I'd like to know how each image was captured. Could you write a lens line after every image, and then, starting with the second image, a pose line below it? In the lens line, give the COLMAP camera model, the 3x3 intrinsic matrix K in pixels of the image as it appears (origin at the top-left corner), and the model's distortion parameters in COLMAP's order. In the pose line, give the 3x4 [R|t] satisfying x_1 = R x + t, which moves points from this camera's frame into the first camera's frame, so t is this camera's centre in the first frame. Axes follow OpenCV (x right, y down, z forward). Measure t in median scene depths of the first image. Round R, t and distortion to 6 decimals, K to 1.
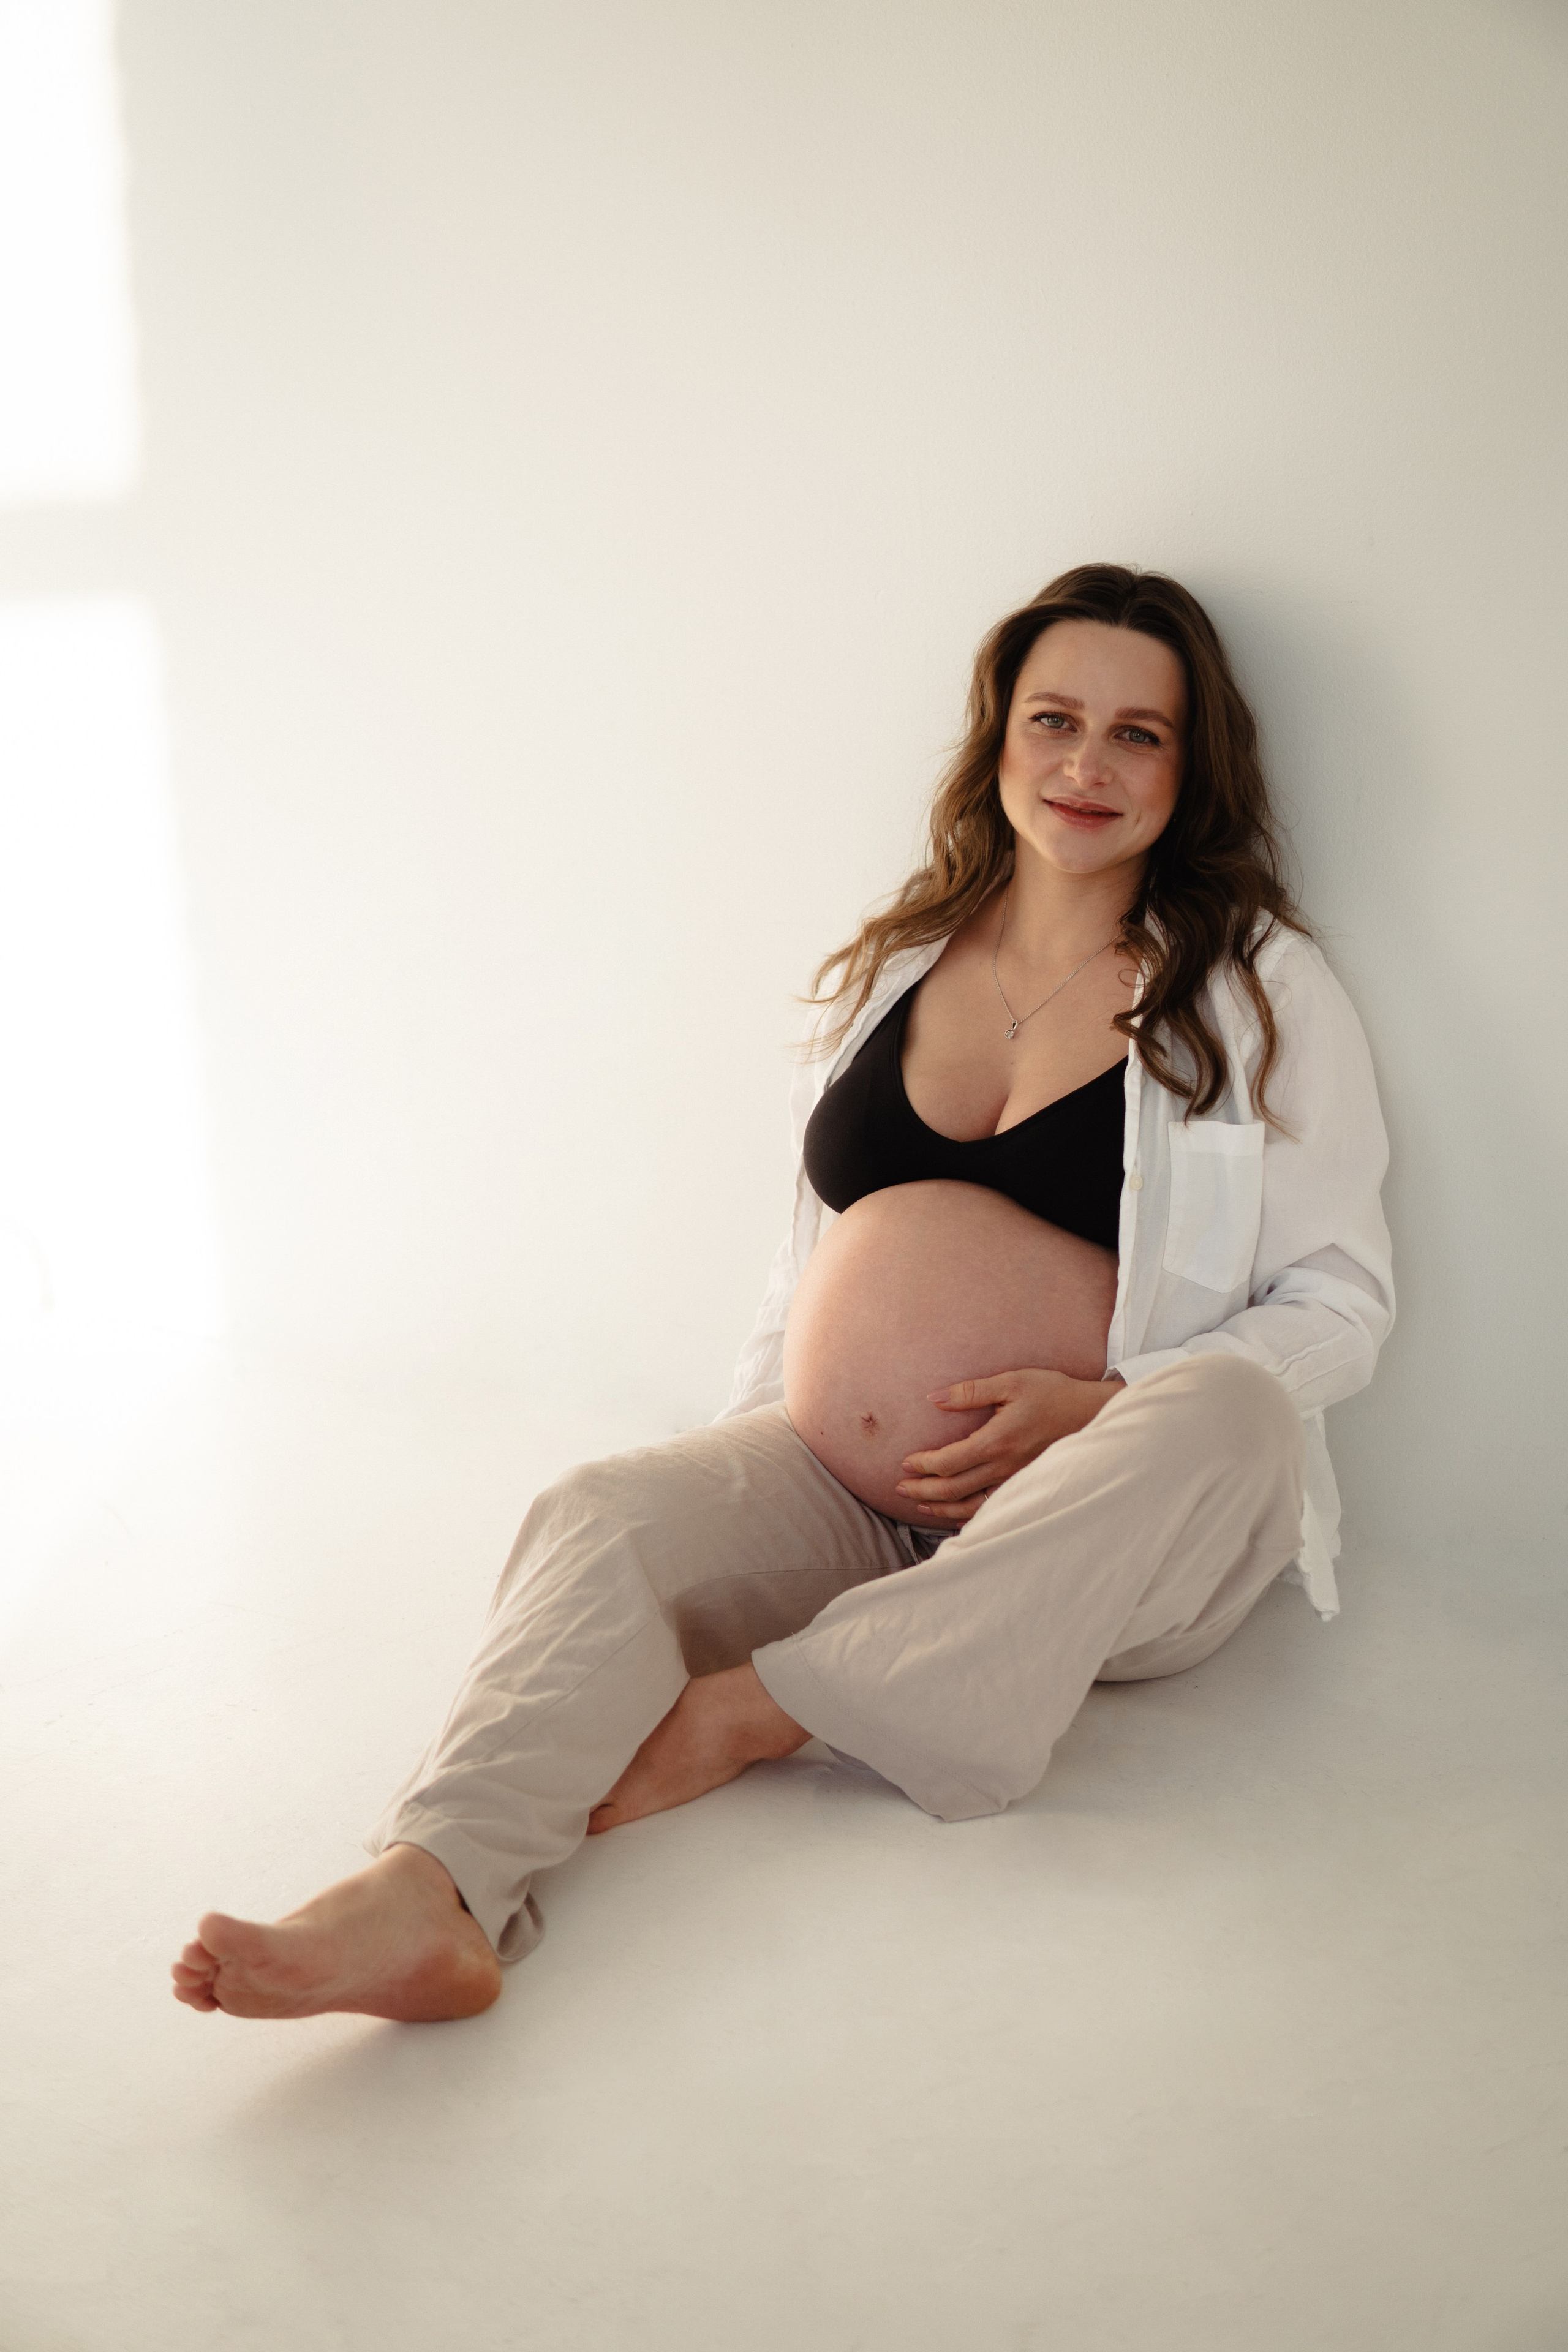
lens RADIAL K [[2882.5, 0, 784.0], [0, 2882.5, 1176.0], [0, 0, 1]] dist [0.018375, 0.007792]
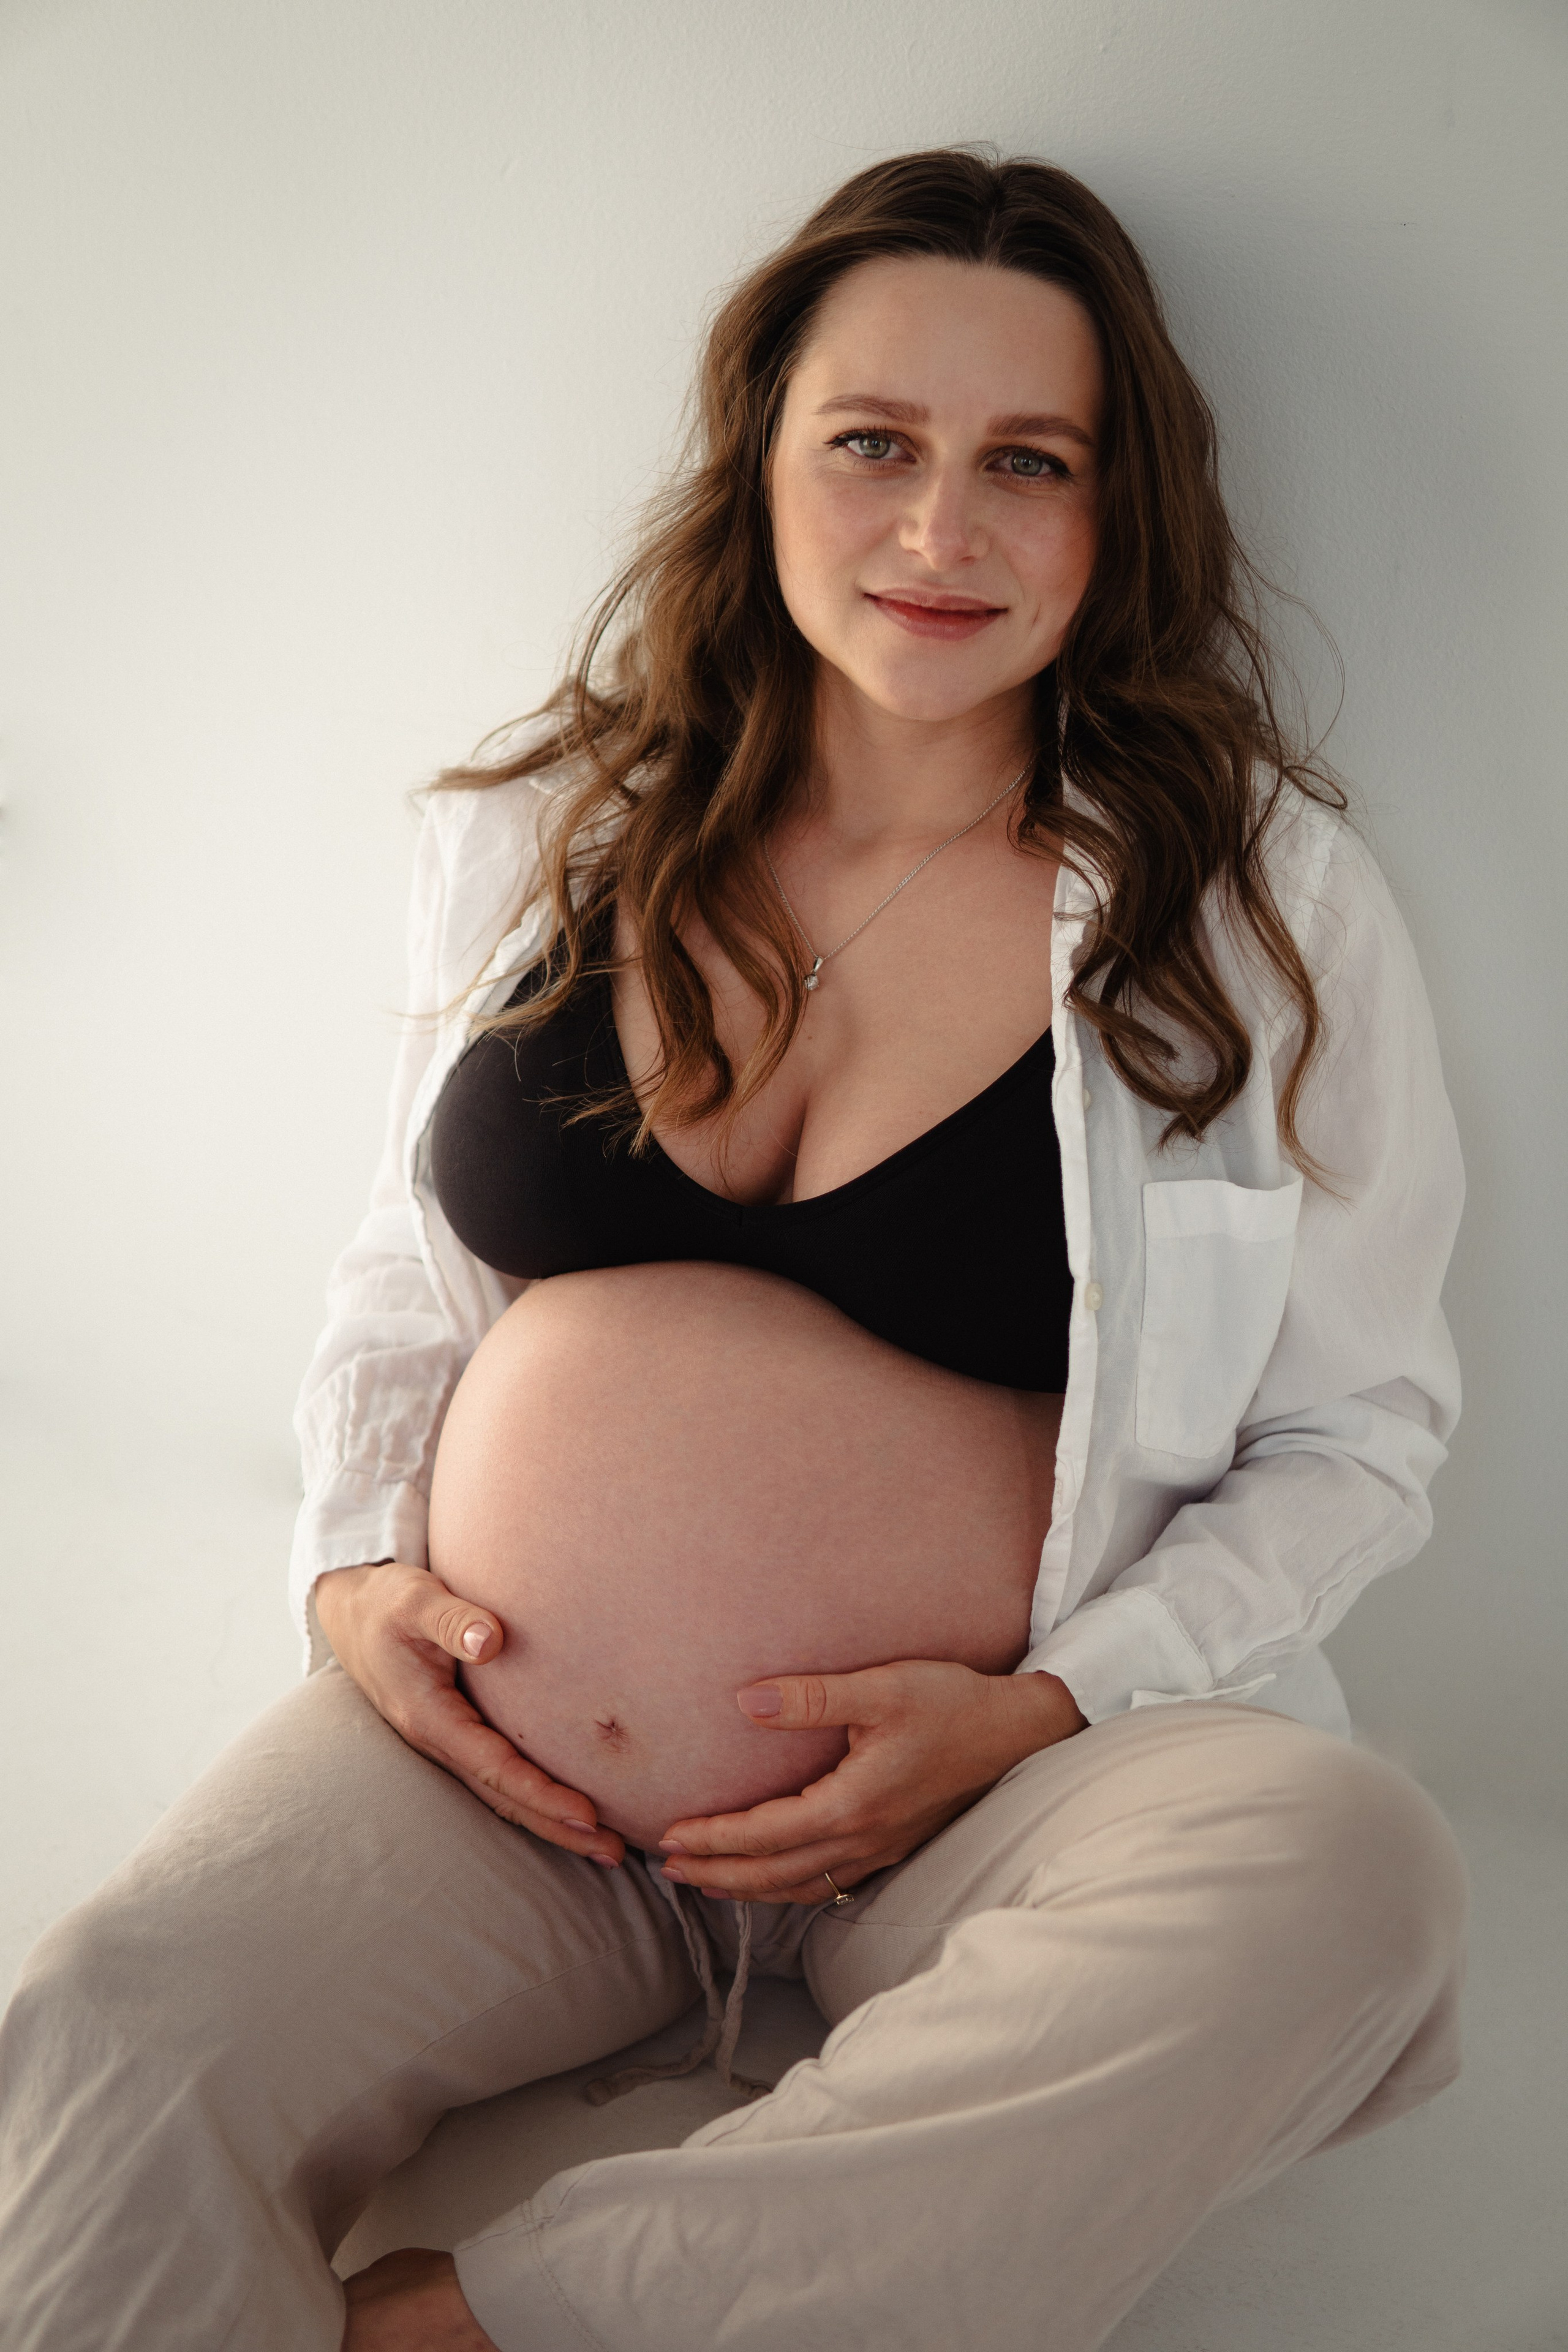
lens RADIAL K [[3169.1, 0, 784.0], [0, 3169.1, 1176.0], [0, 0, 1]] dist [-0.082977, -0.016015]
pose [[0.992261, -0.083546, 0.091860, 0.011642], [0.074655, 0.992549, 0.096301, -0.080658], [-0.099221, -0.088698, 0.991104, 0.406978]]
